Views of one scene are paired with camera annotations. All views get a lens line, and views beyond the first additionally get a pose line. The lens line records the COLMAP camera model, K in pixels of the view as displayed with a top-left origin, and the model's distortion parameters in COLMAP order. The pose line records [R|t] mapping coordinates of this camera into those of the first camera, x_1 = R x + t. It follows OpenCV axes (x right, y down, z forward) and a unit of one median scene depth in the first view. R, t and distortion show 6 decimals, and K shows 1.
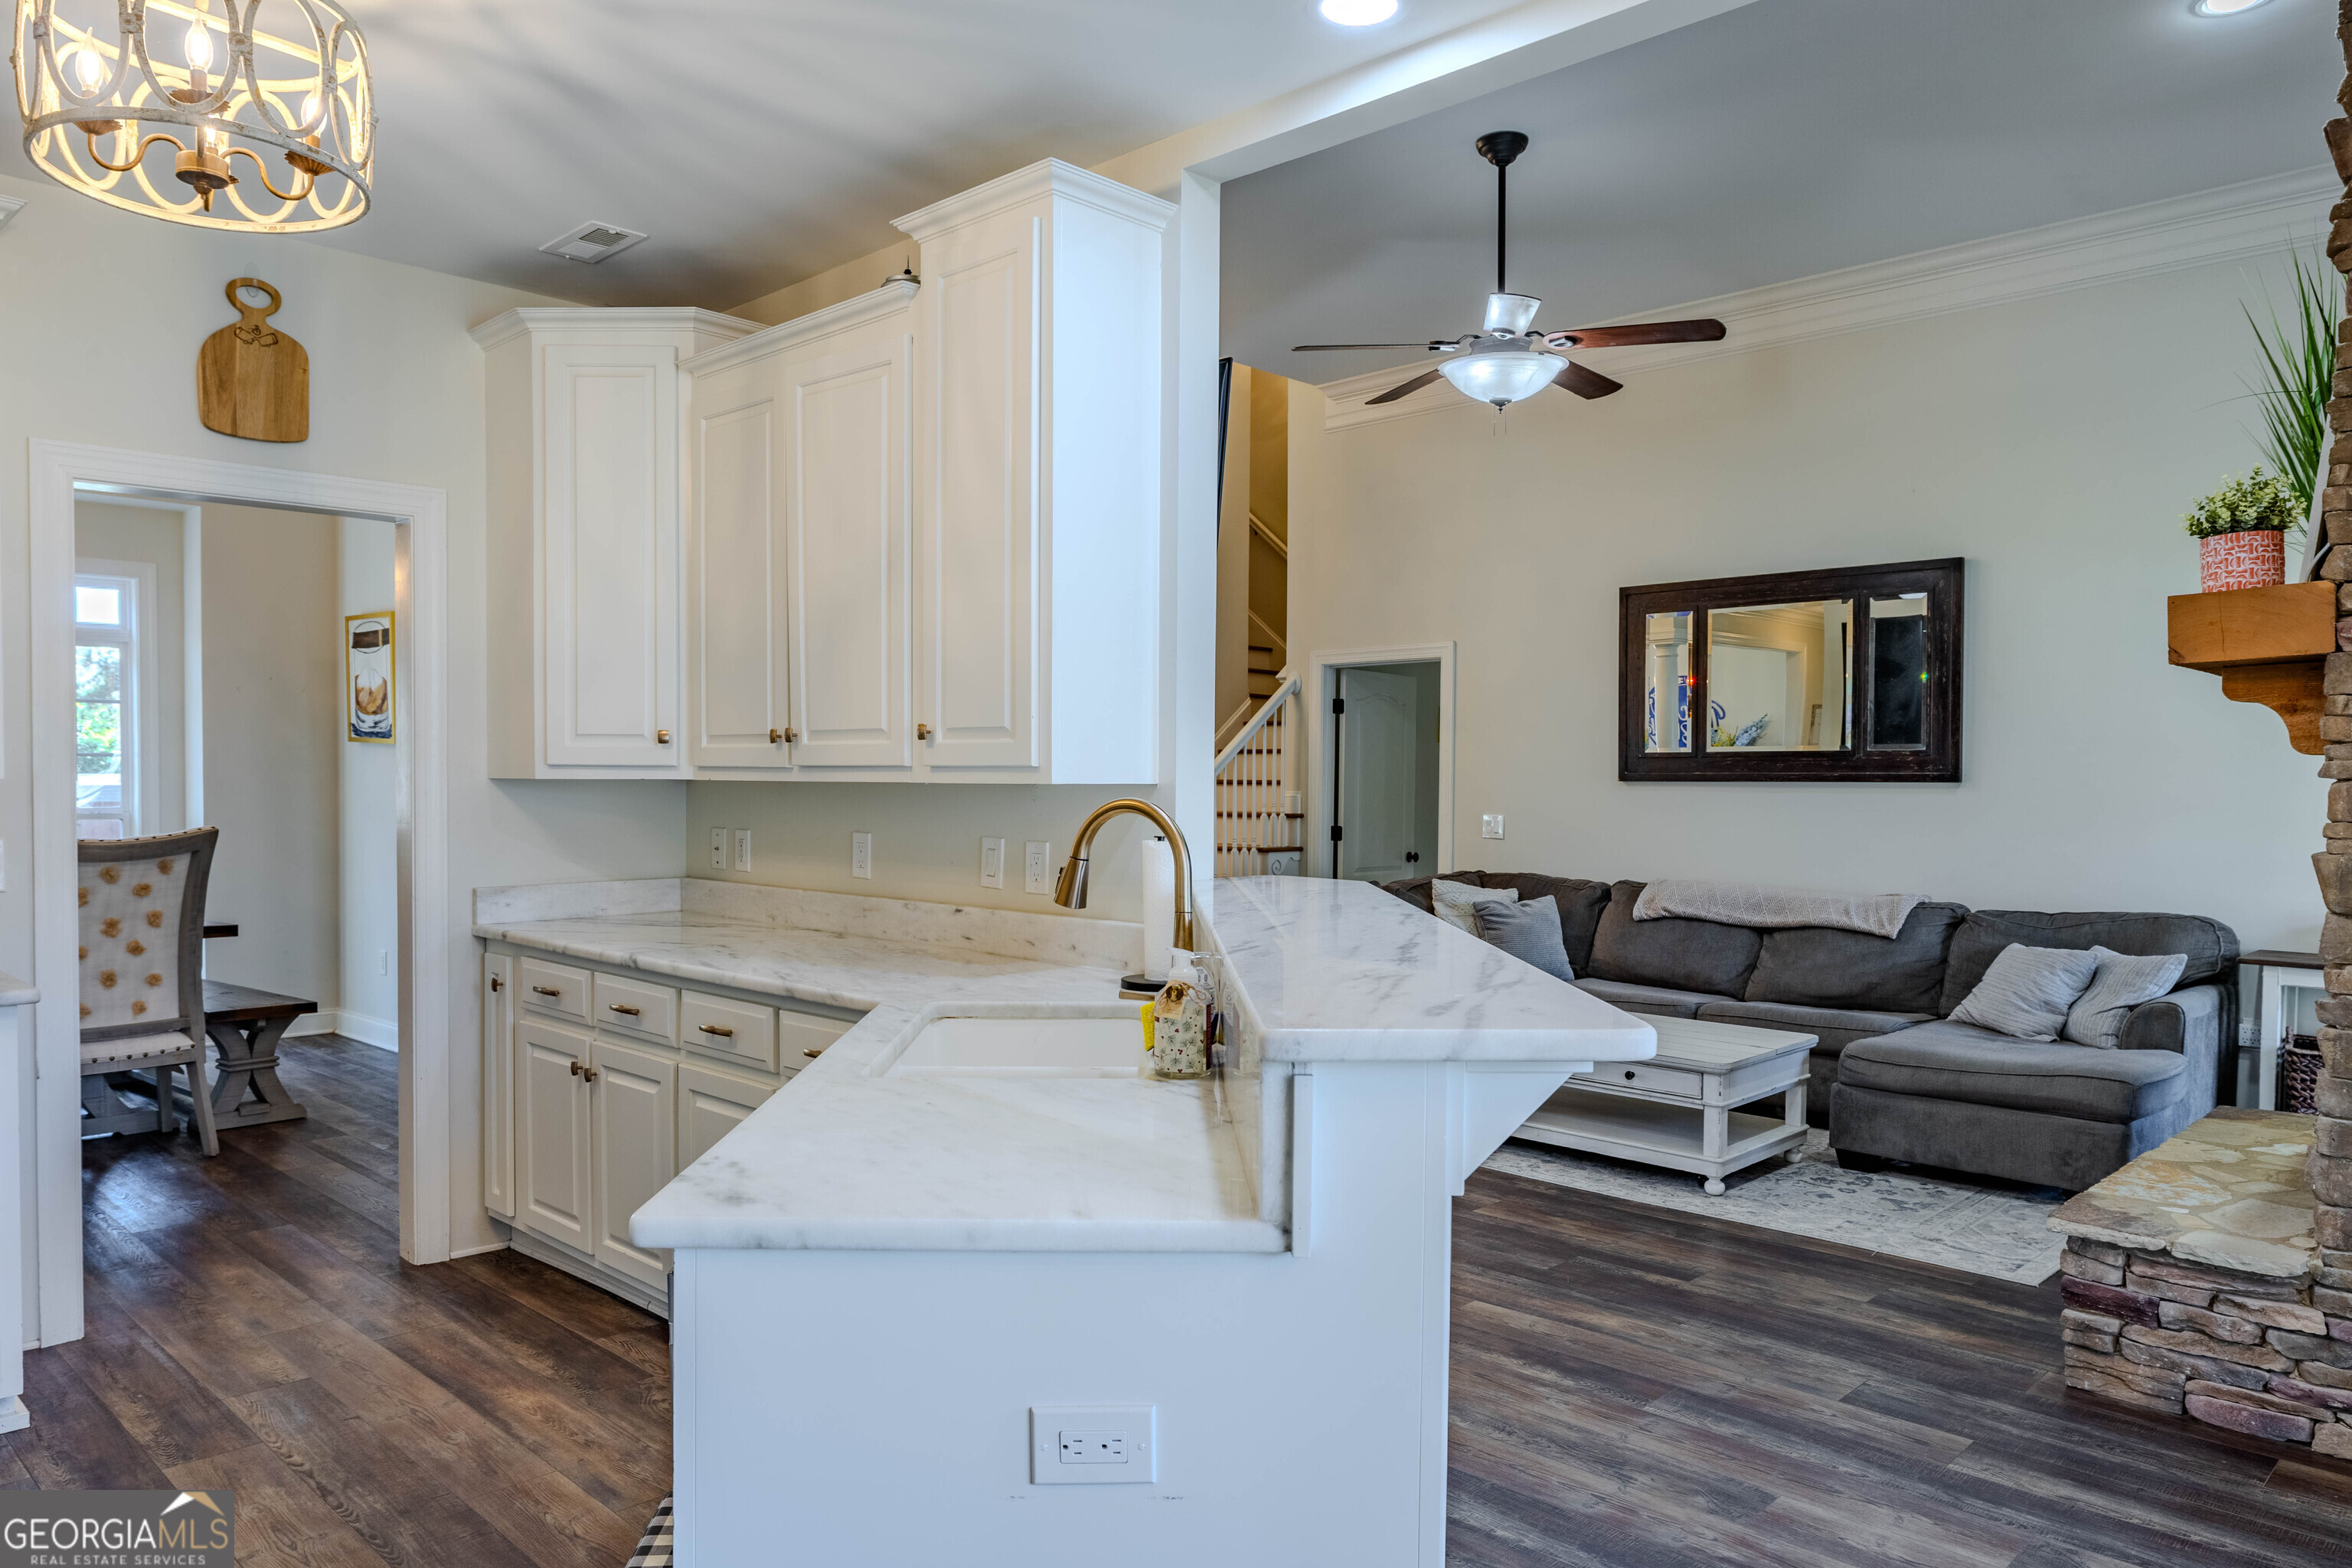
lens RADIAL K [[1658.4, 0, 1171.7], [0, 1658.4, 793.5], [0, 0, 1]] dist [0.004559, 0.002754]
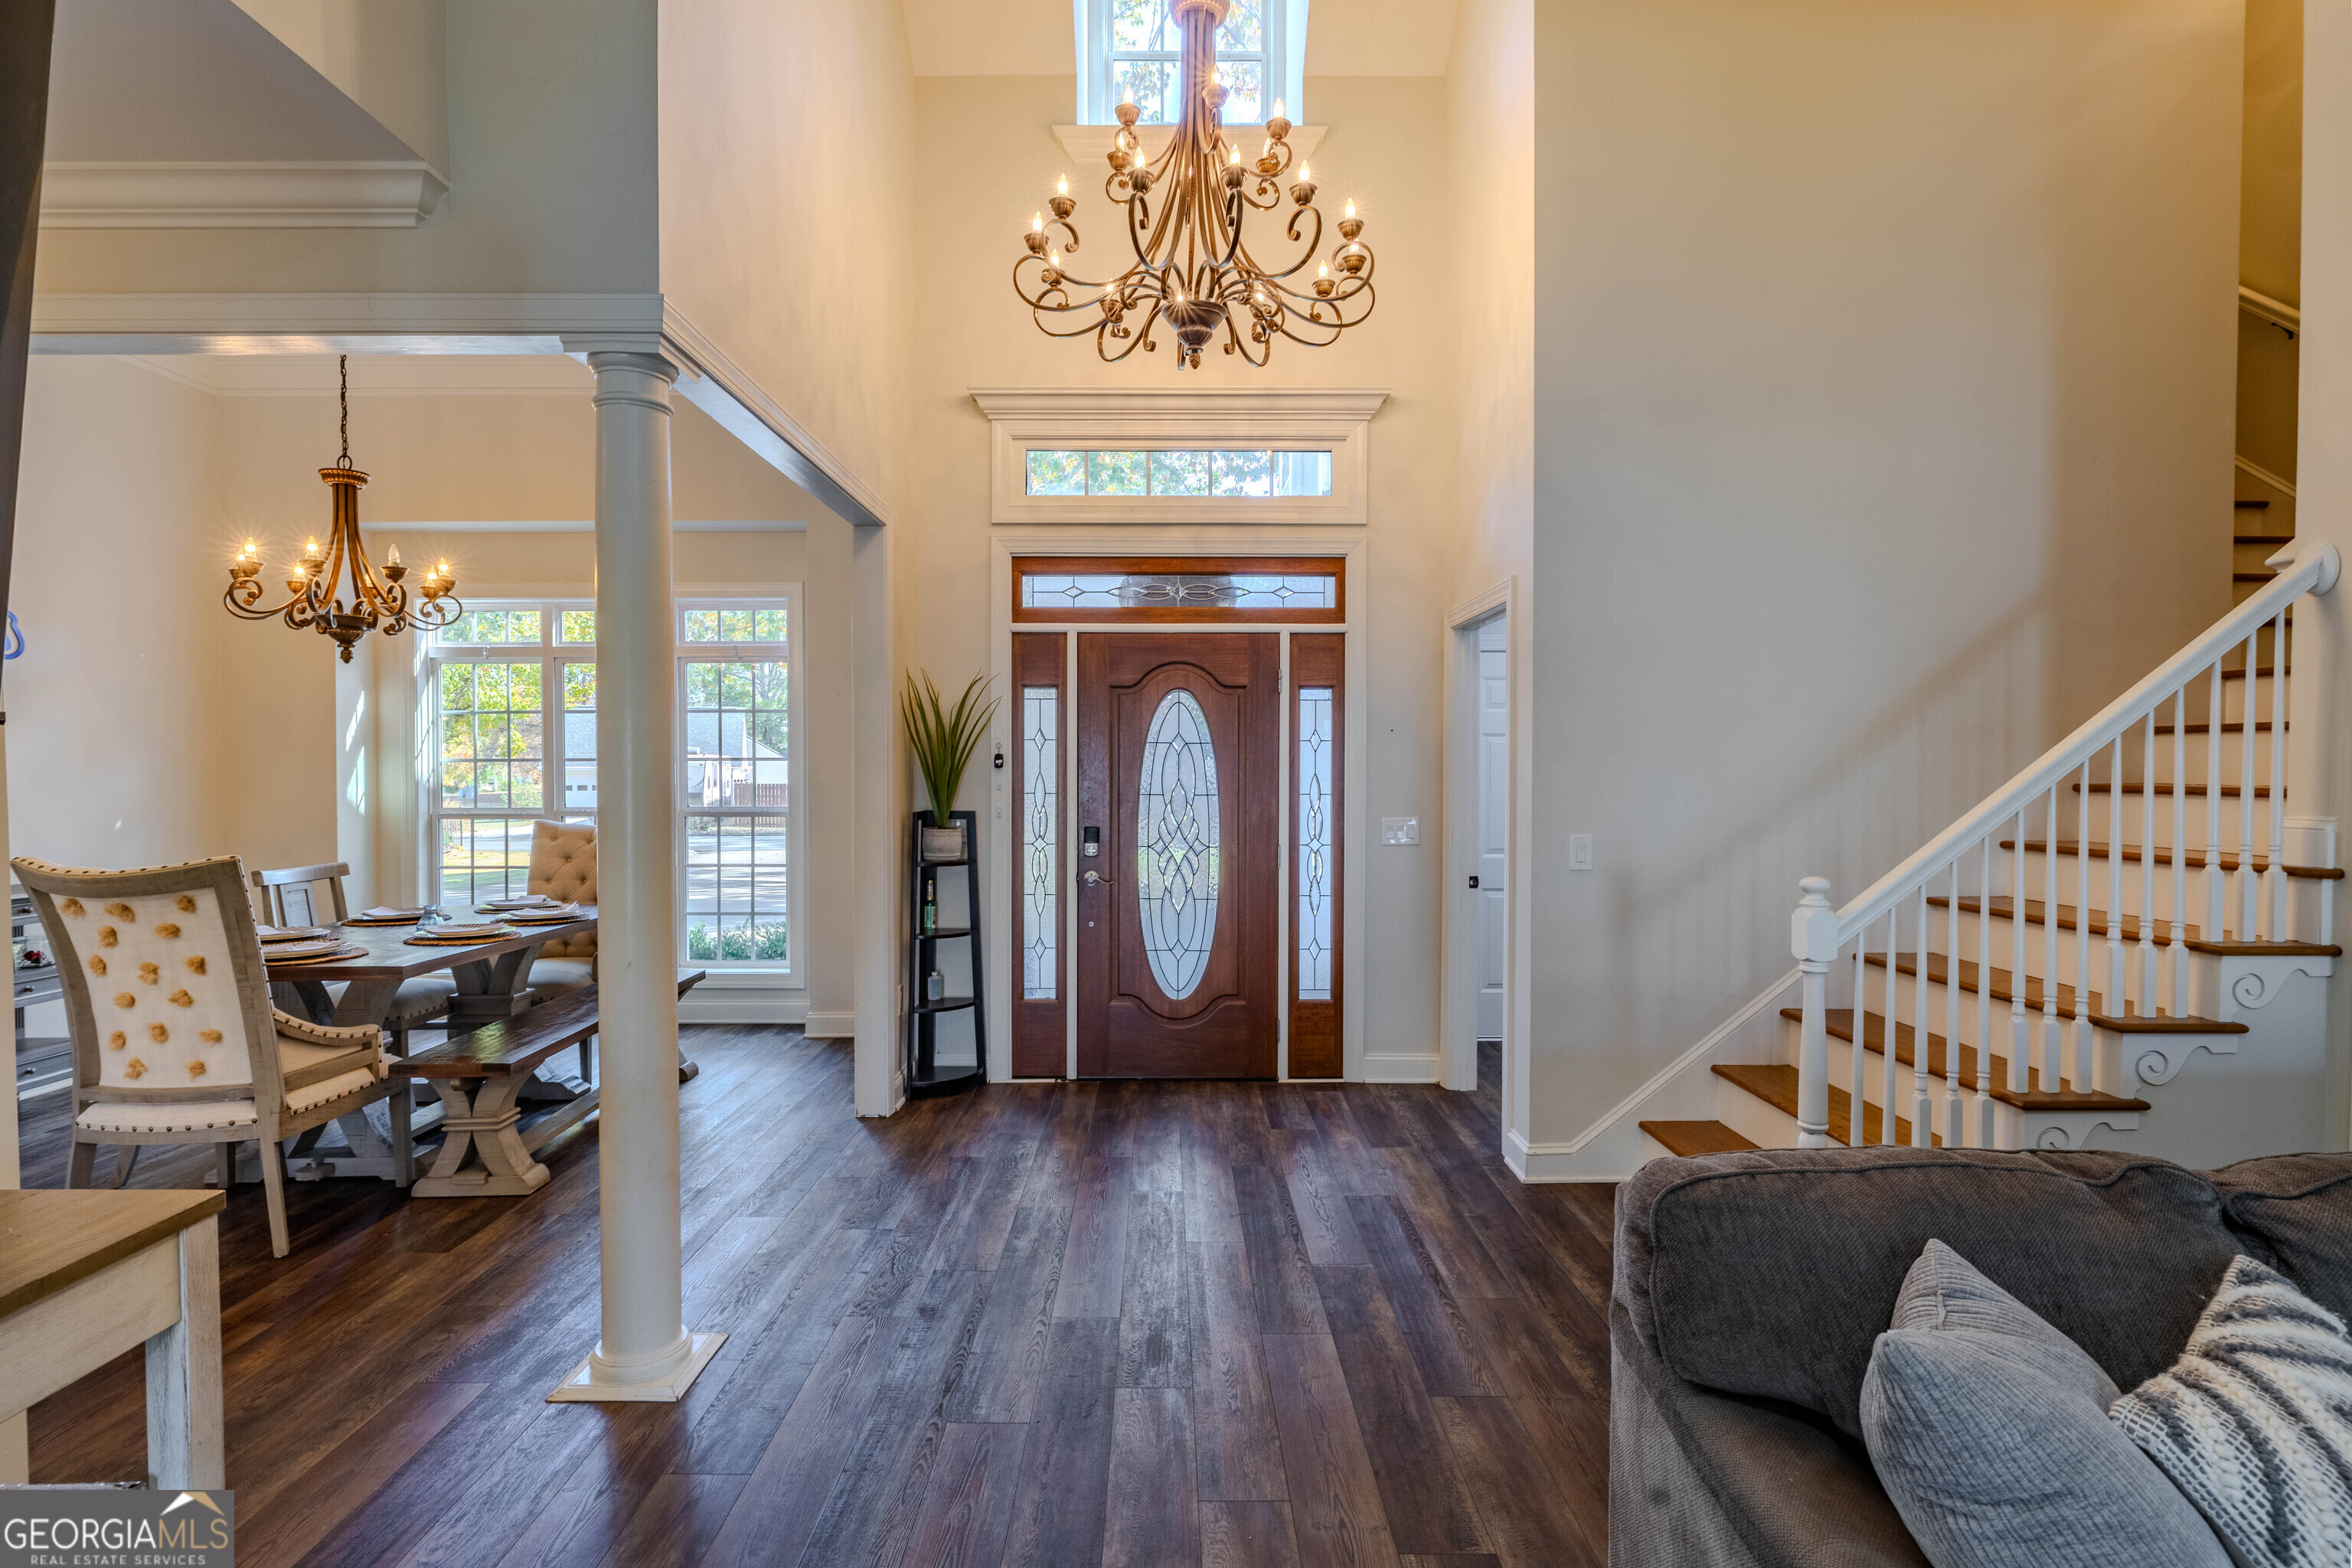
lens RADIAL K [[1117.5, 0, 1180.2], [0, 1117.5, 786.8], [0, 0, 1]] dist [-0.005827, 0.001272]
pose [[0.698449, 0.010321, -0.715585, 0.114130], [-0.001139, 0.999911, 0.013310, -0.019401], [0.715658, -0.008481, 0.698399, 0.893173]]
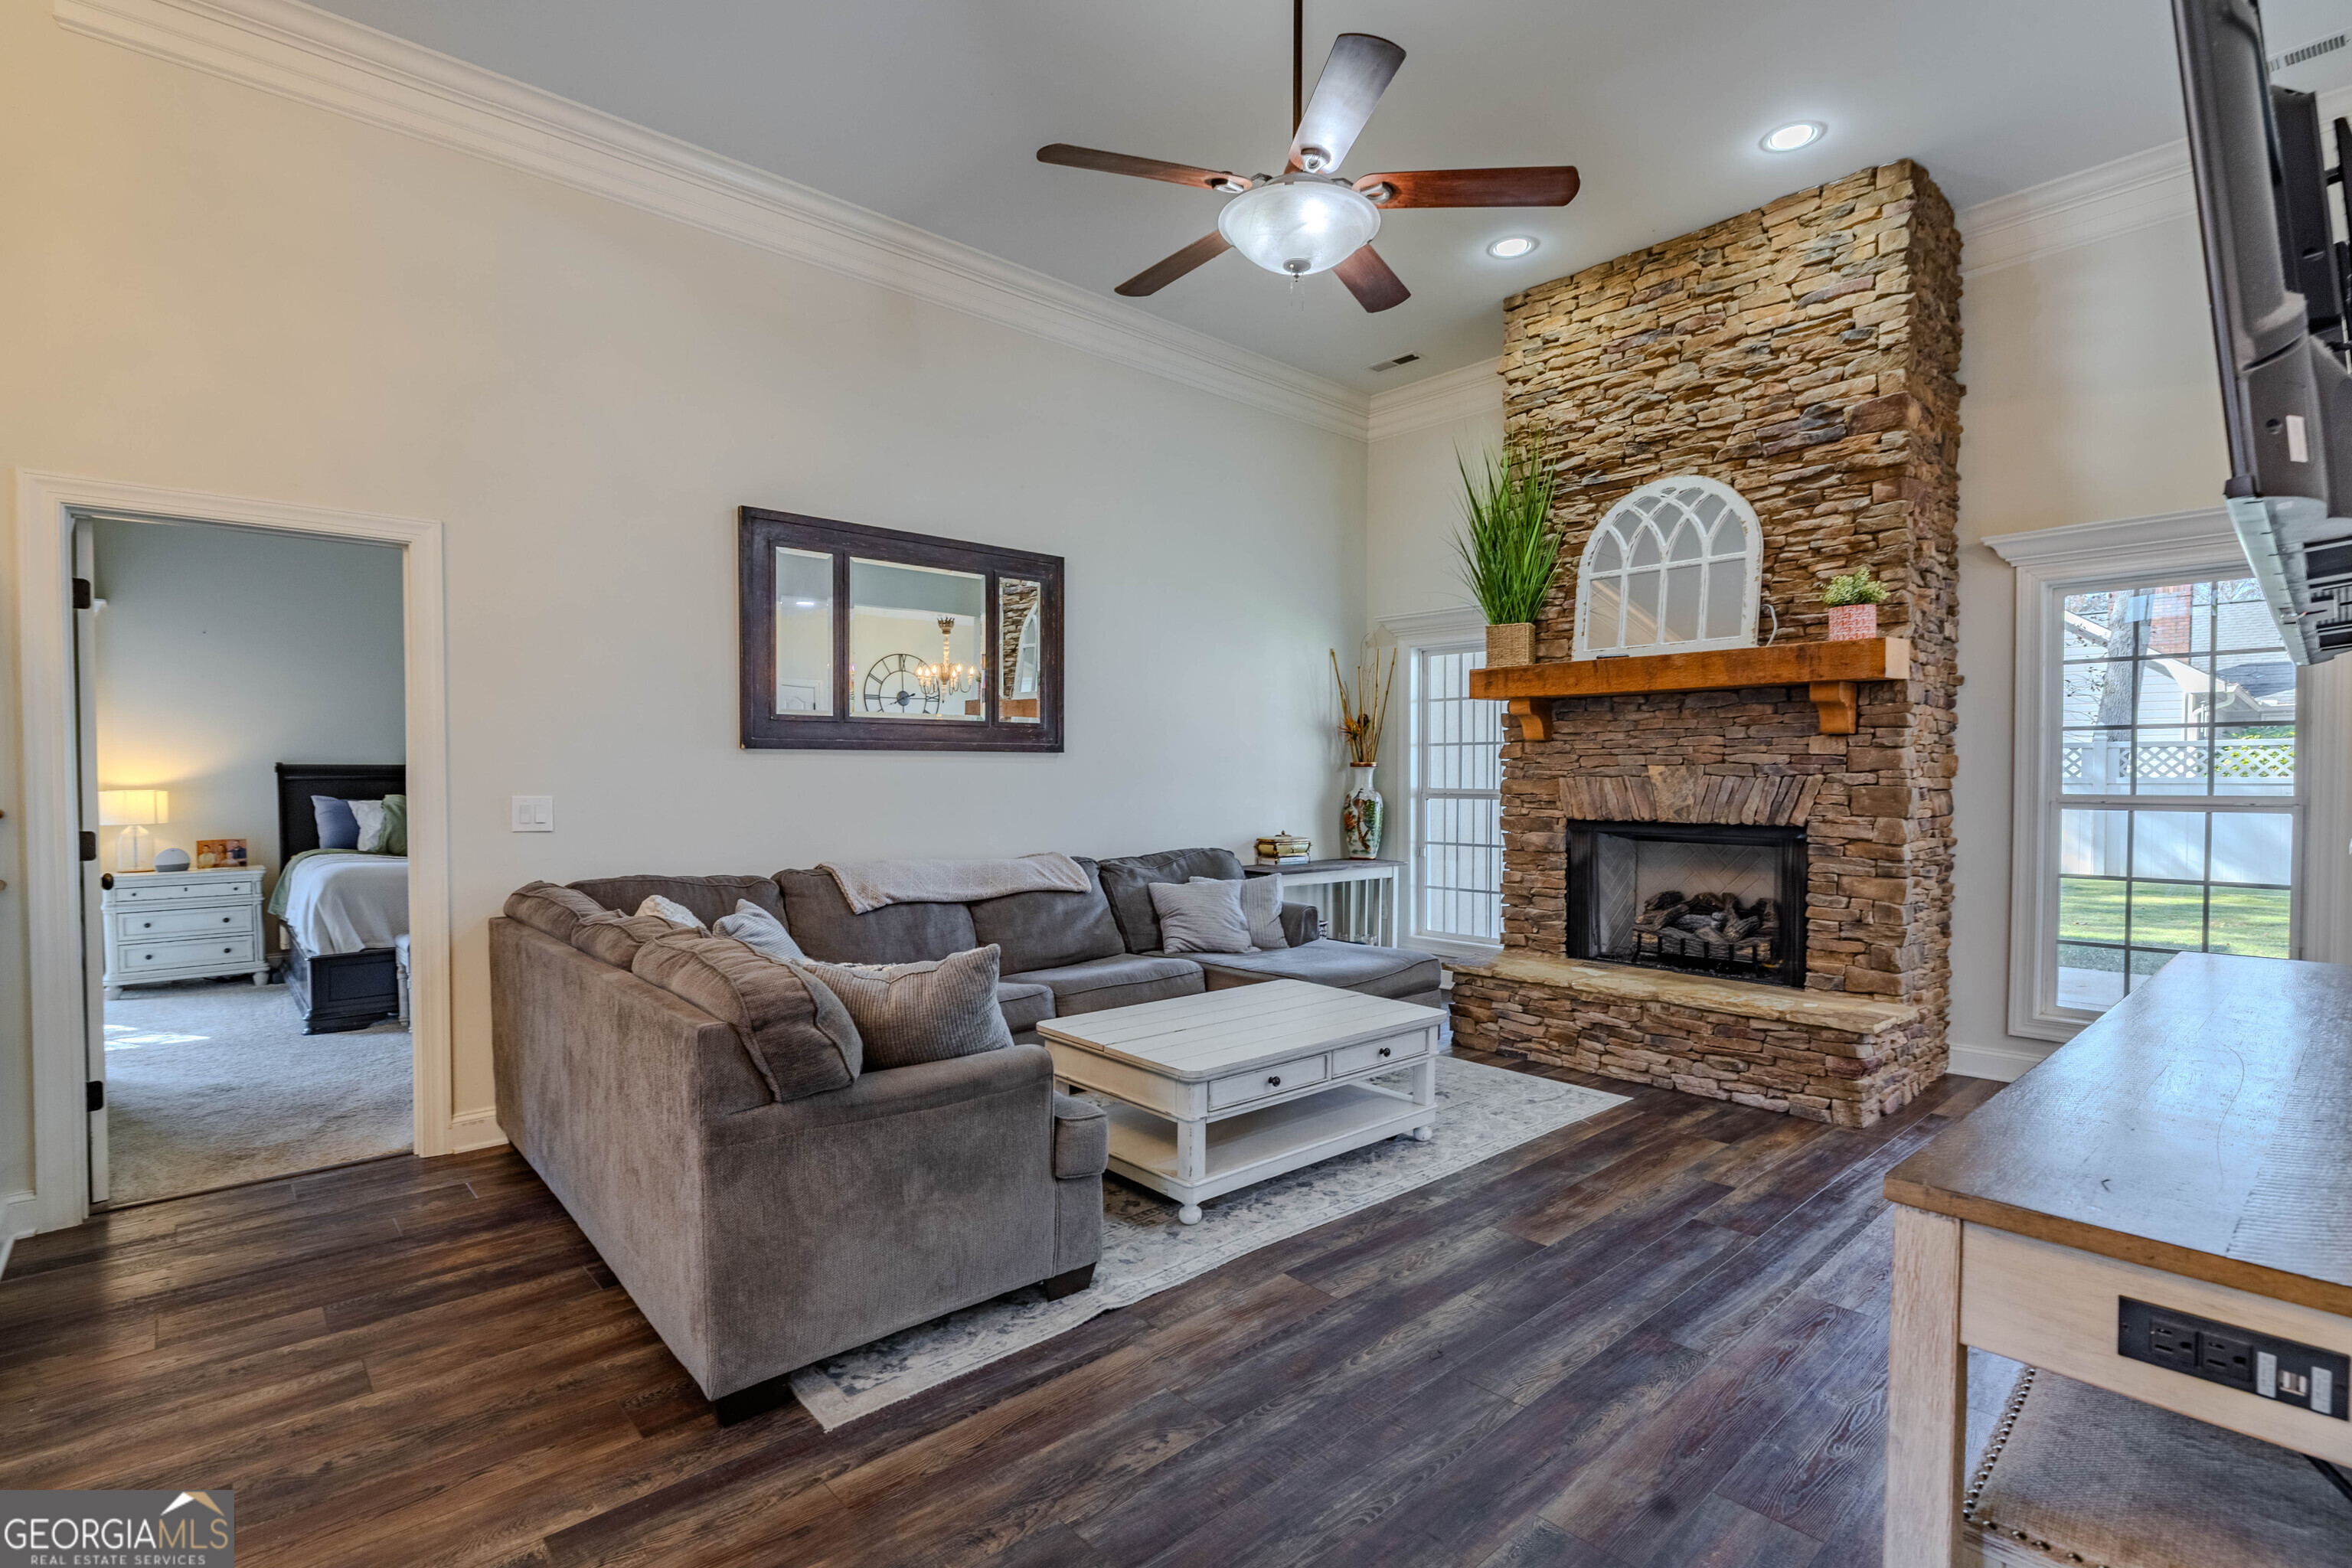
lens RADIAL K [[1117.5, 0, 1185.1], [0, 1117.5, 789.8], [0, 0, 1]] dist [-0.005827, 0.001272]
pose [[0.043339, -0.020597, 0.998848, -0.335653], [0.008839, 0.999756, 0.020232, 0.004825], [-0.999021, 0.007952, 0.043510, 0.994276]]
